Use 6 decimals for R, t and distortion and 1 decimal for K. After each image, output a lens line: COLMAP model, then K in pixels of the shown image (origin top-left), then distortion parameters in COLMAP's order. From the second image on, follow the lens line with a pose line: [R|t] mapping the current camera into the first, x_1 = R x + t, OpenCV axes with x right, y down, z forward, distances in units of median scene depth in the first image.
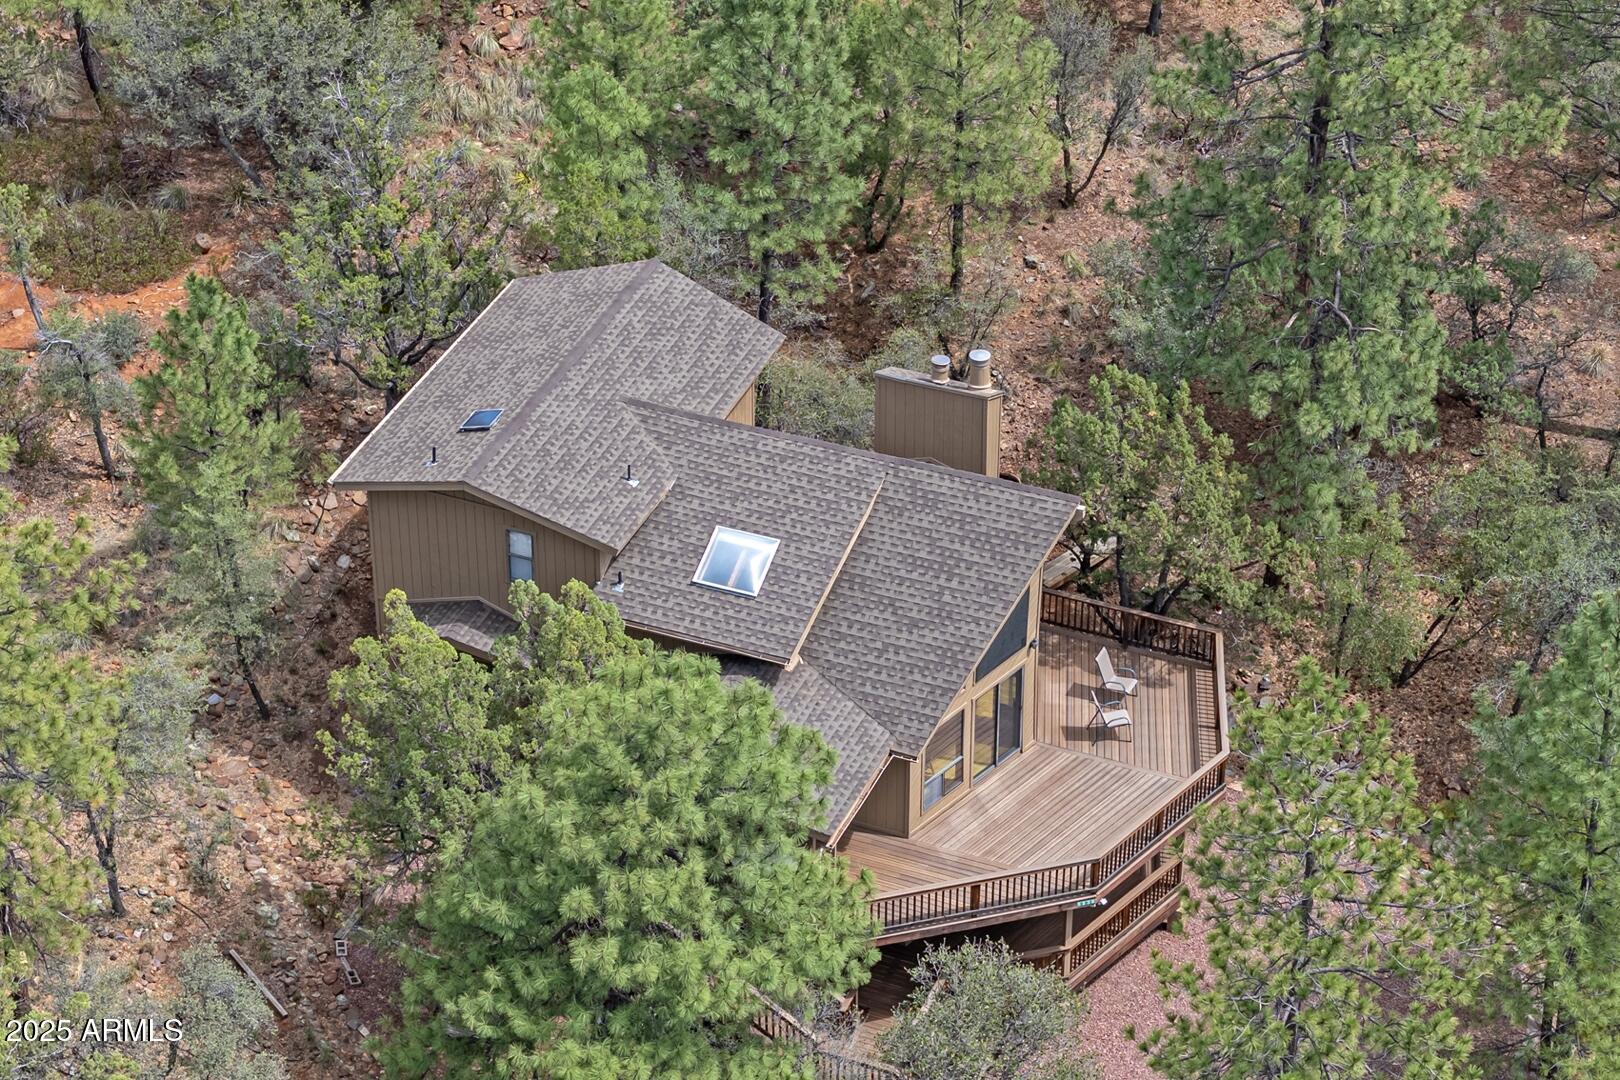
lens RADIAL K [[3428.4, 0, 810.0], [0, 3428.4, 540.0], [0, 0, 1]] dist [-0.017957, -0.082660]
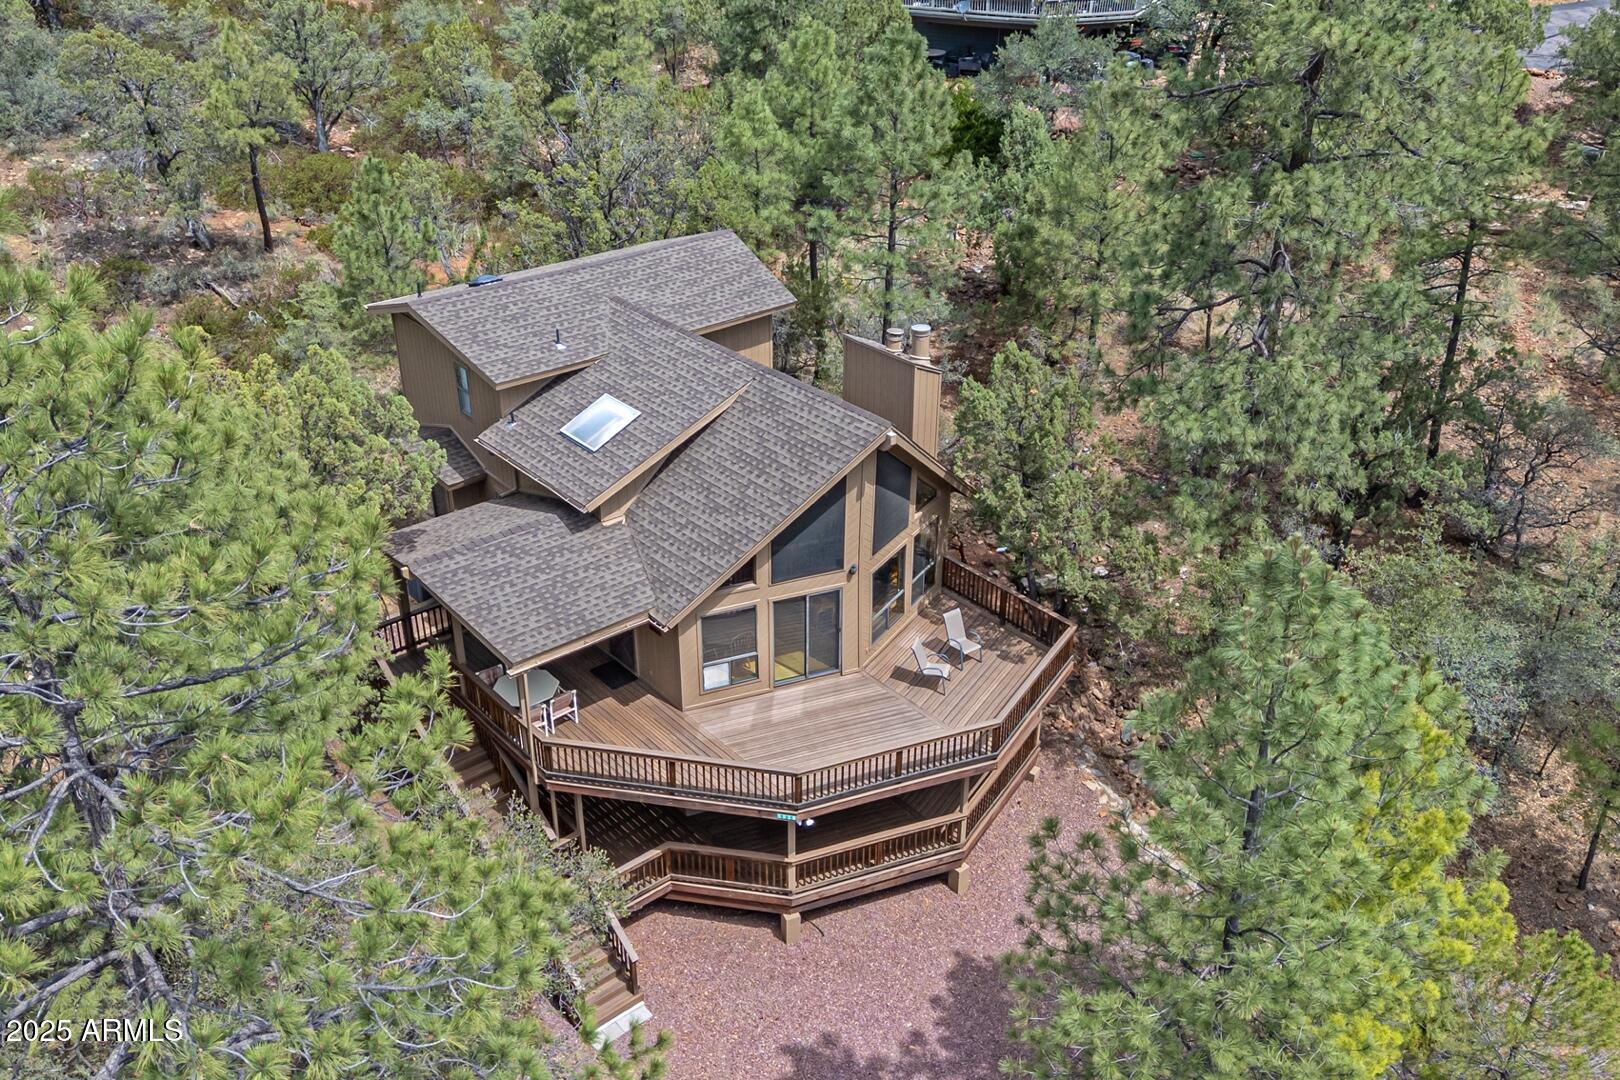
lens RADIAL K [[1417.7, 0, 808.2], [0, 1417.7, 517.3], [0, 0, 1]] dist [0.128332, -0.192273]
pose [[0.893999, 0.221983, -0.389216, 0.221450], [-0.261099, 0.964021, -0.049912, 0.040623], [0.364132, 0.146245, 0.919793, 0.598998]]
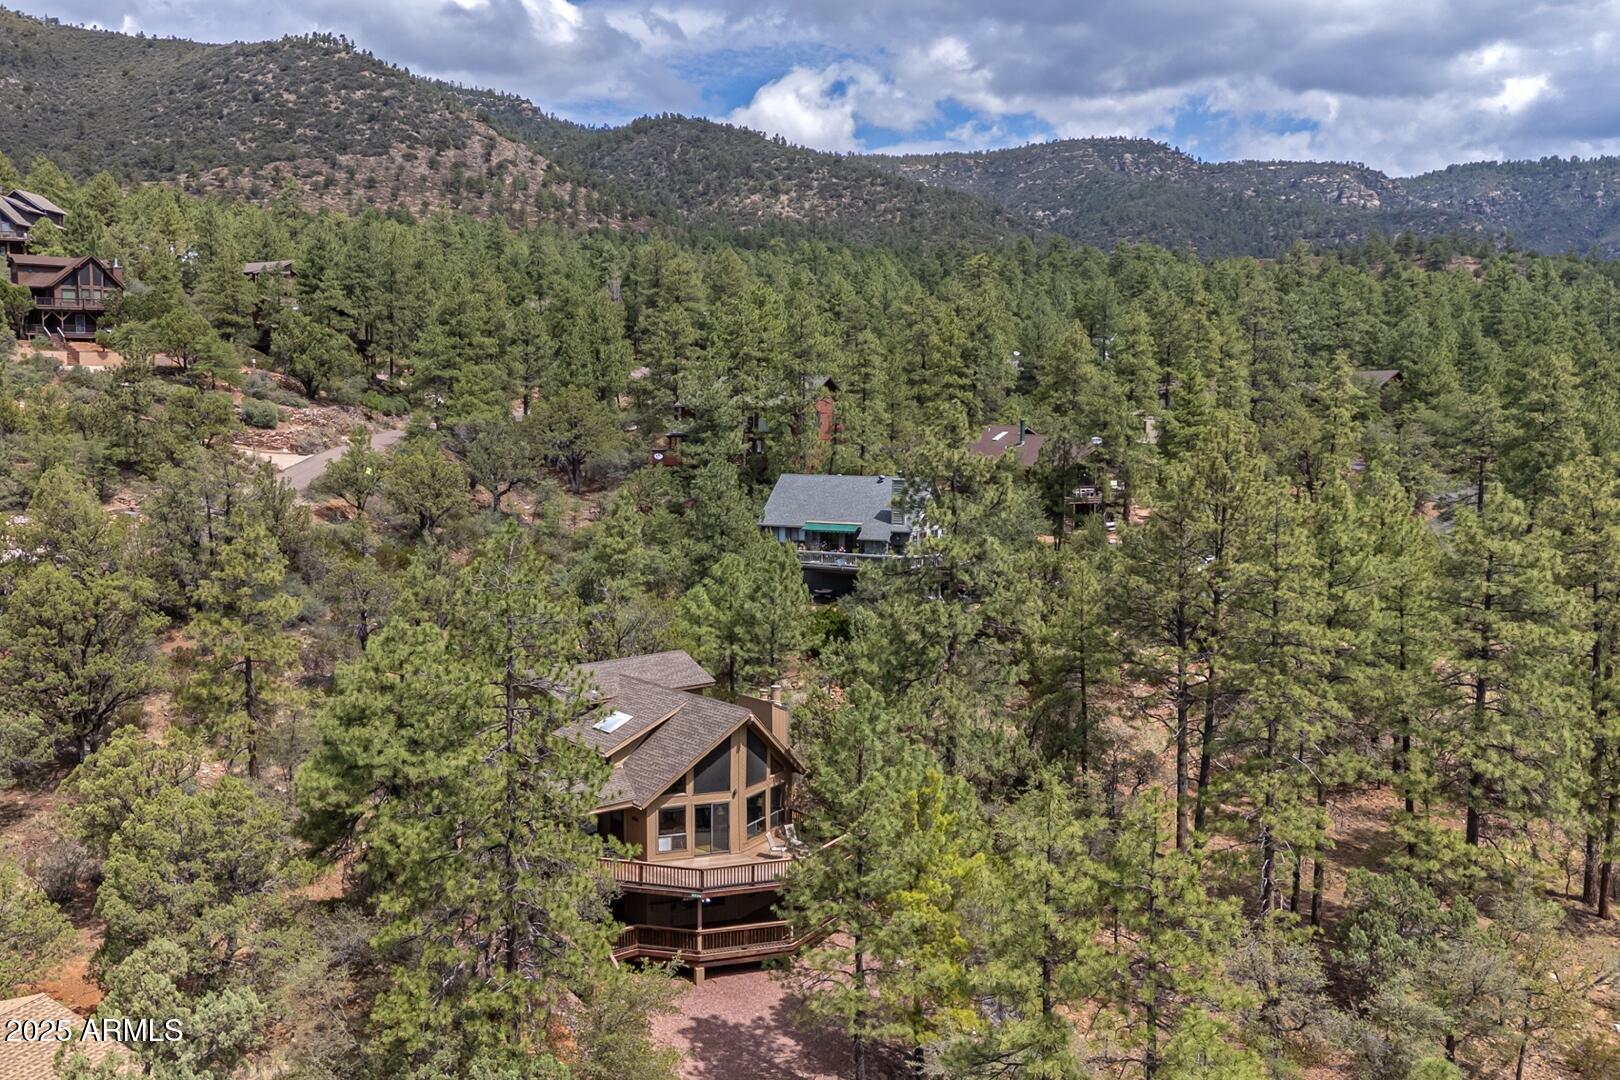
lens RADIAL K [[1417.7, 0, 808.2], [0, 1417.7, 517.3], [0, 0, 1]] dist [0.128332, -0.192273]
pose [[0.900479, 0.049424, -0.432083, 0.480806], [-0.255118, 0.864652, -0.432772, 0.254472], [0.352212, 0.499934, 0.791210, 0.241672]]
